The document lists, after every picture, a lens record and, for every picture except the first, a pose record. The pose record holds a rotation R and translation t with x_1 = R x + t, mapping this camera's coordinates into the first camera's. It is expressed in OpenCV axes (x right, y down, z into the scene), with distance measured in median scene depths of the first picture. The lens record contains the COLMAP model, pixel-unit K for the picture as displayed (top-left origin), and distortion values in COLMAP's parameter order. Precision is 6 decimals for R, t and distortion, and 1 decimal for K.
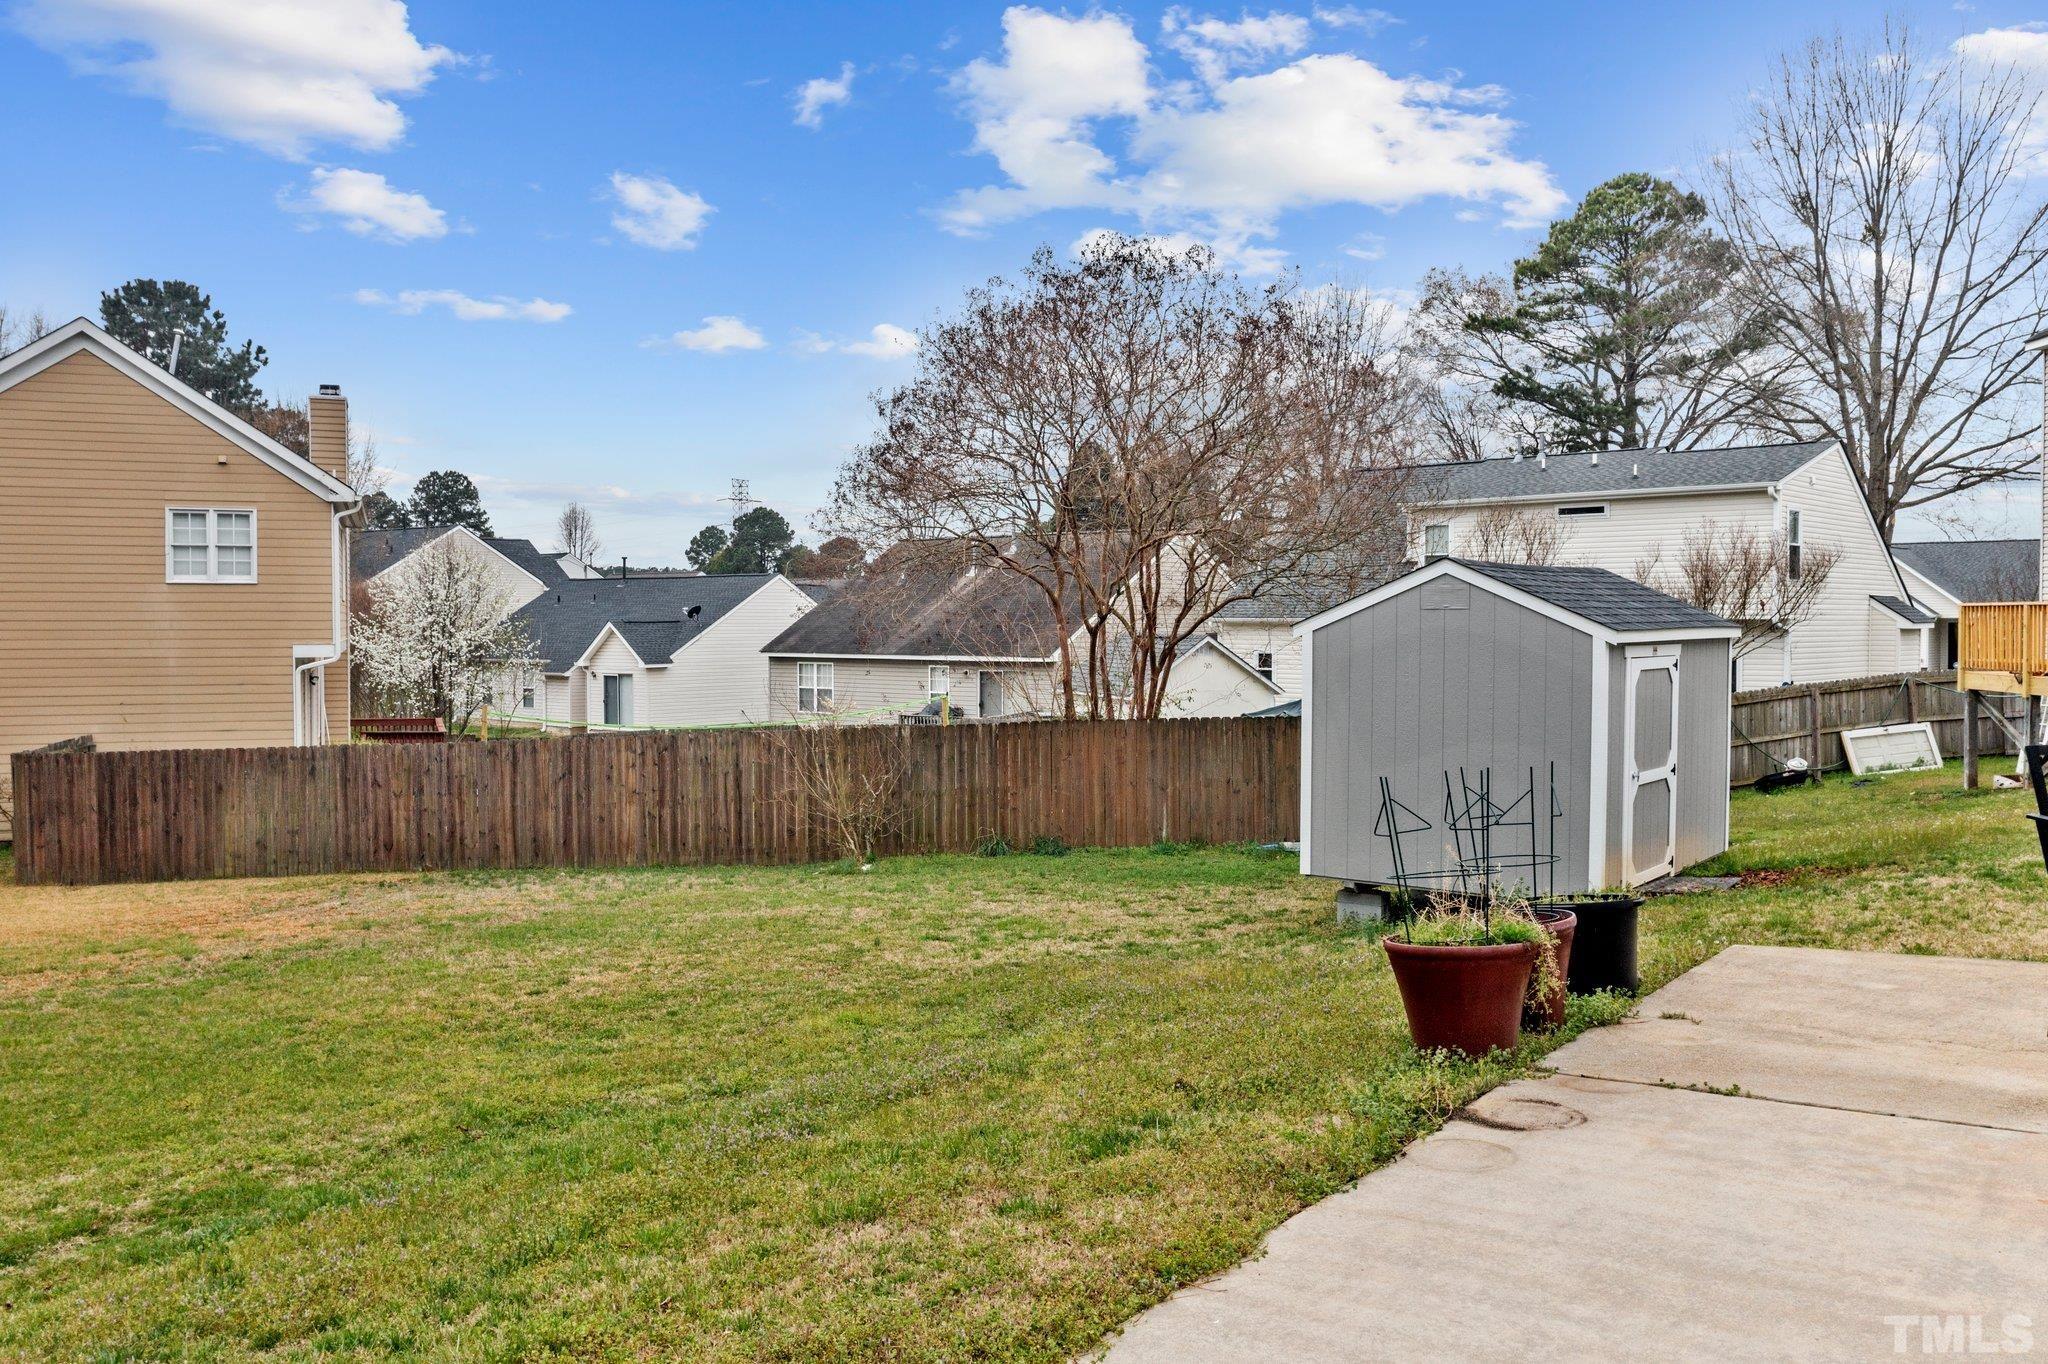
lens RADIAL K [[1635.1, 0, 1024.0], [0, 1635.1, 682.0], [0, 0, 1]] dist [-0.006717, 0.003550]
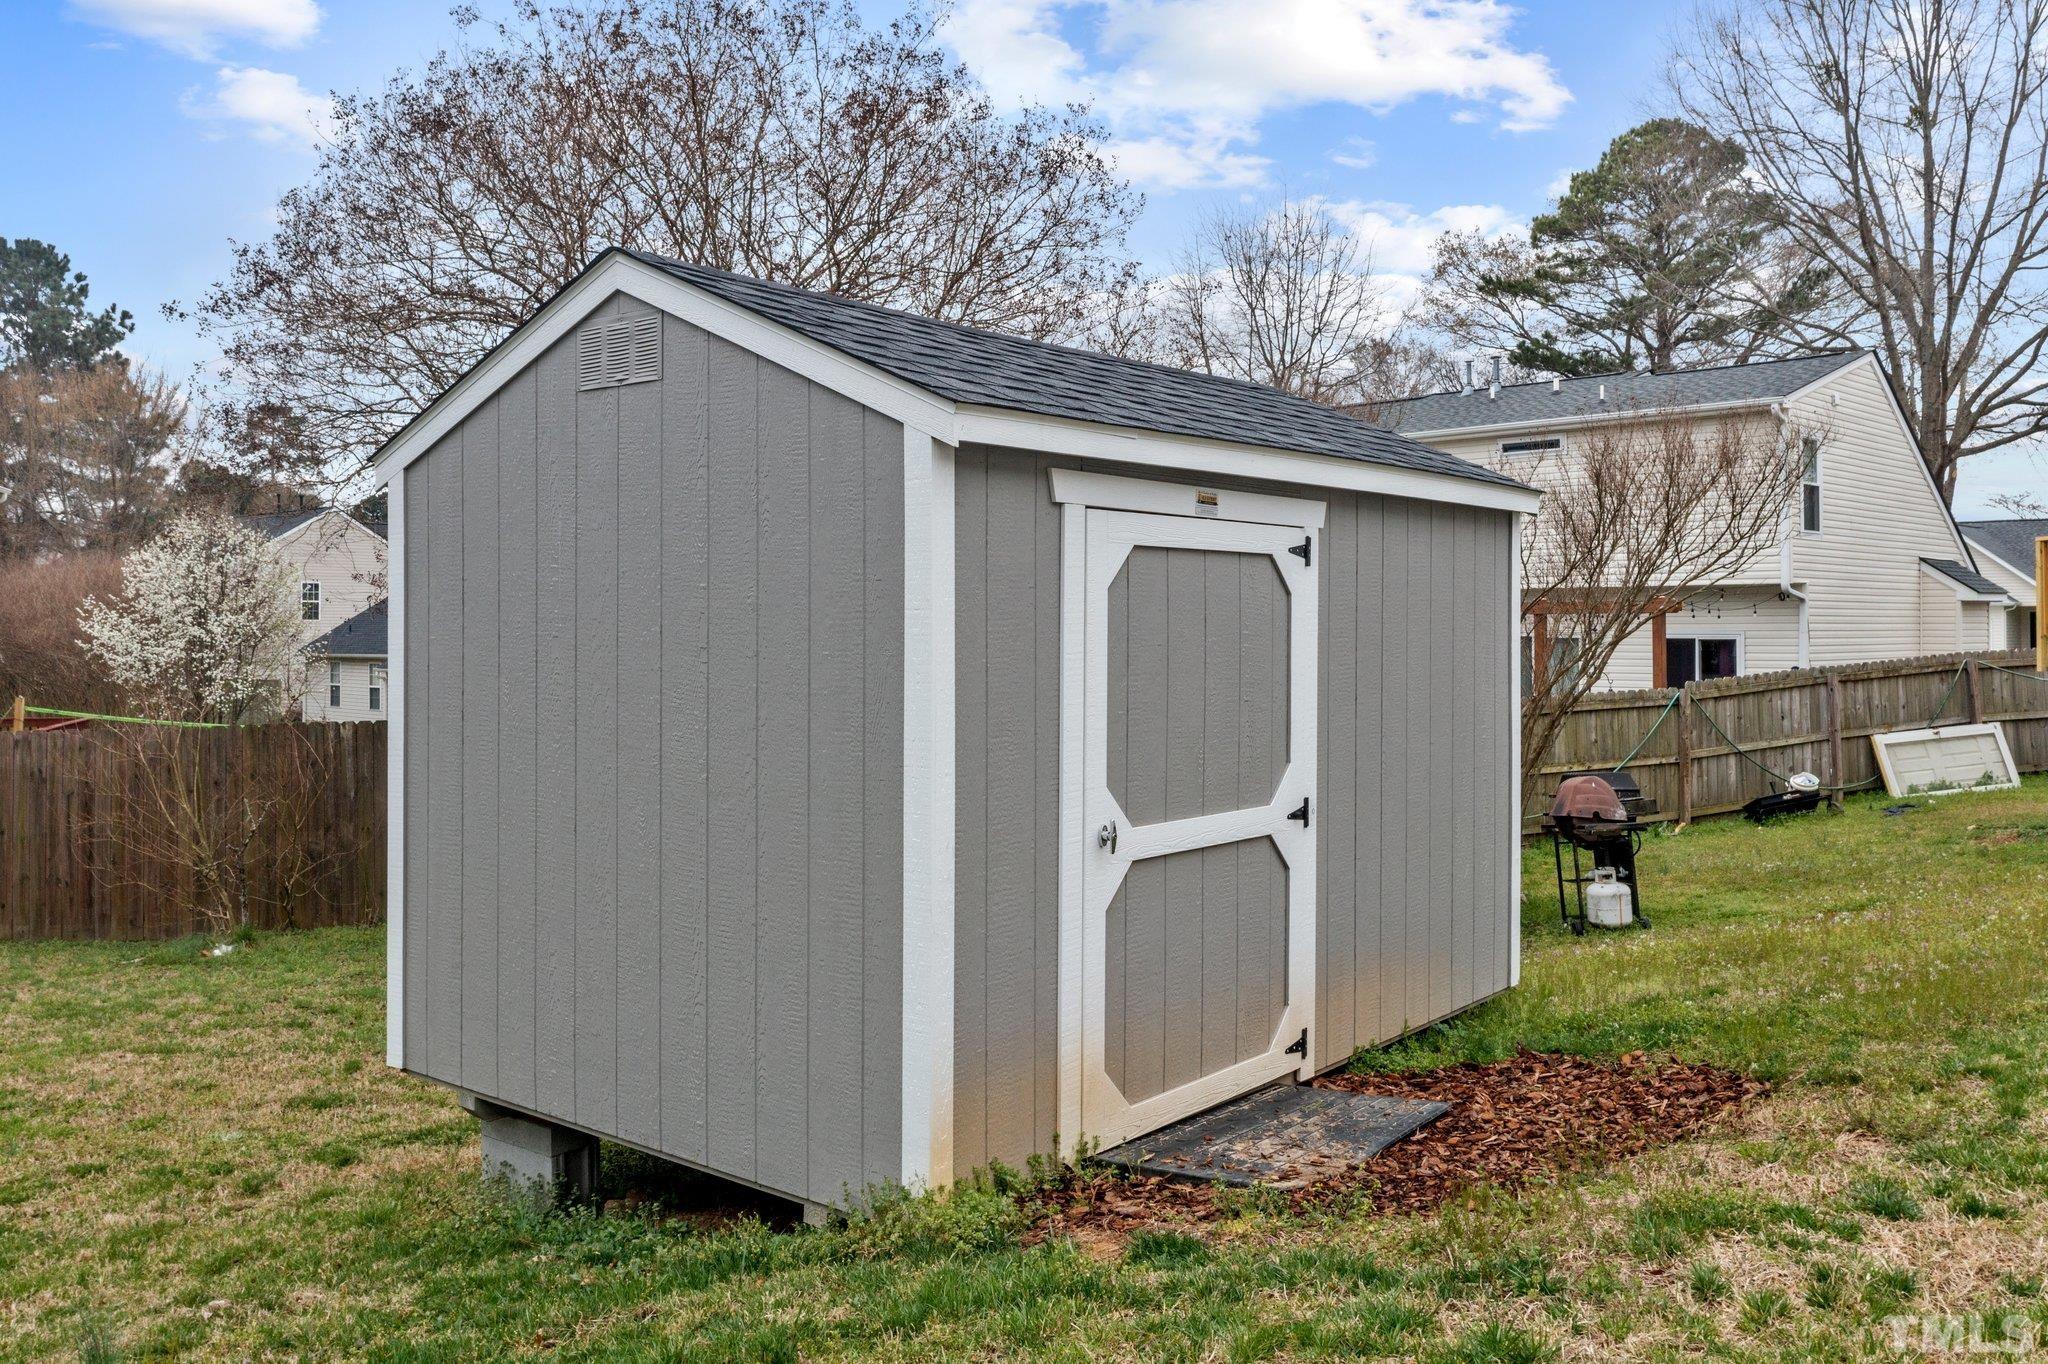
lens RADIAL K [[1644.8, 0, 1026.0], [0, 1644.8, 626.1], [0, 0, 1]] dist [-0.005332, -0.002224]
pose [[0.999373, -0.000556, -0.035412, 0.109373], [-0.000814, 0.999252, -0.038658, 0.007491], [0.035407, 0.038663, 0.998625, 0.188565]]
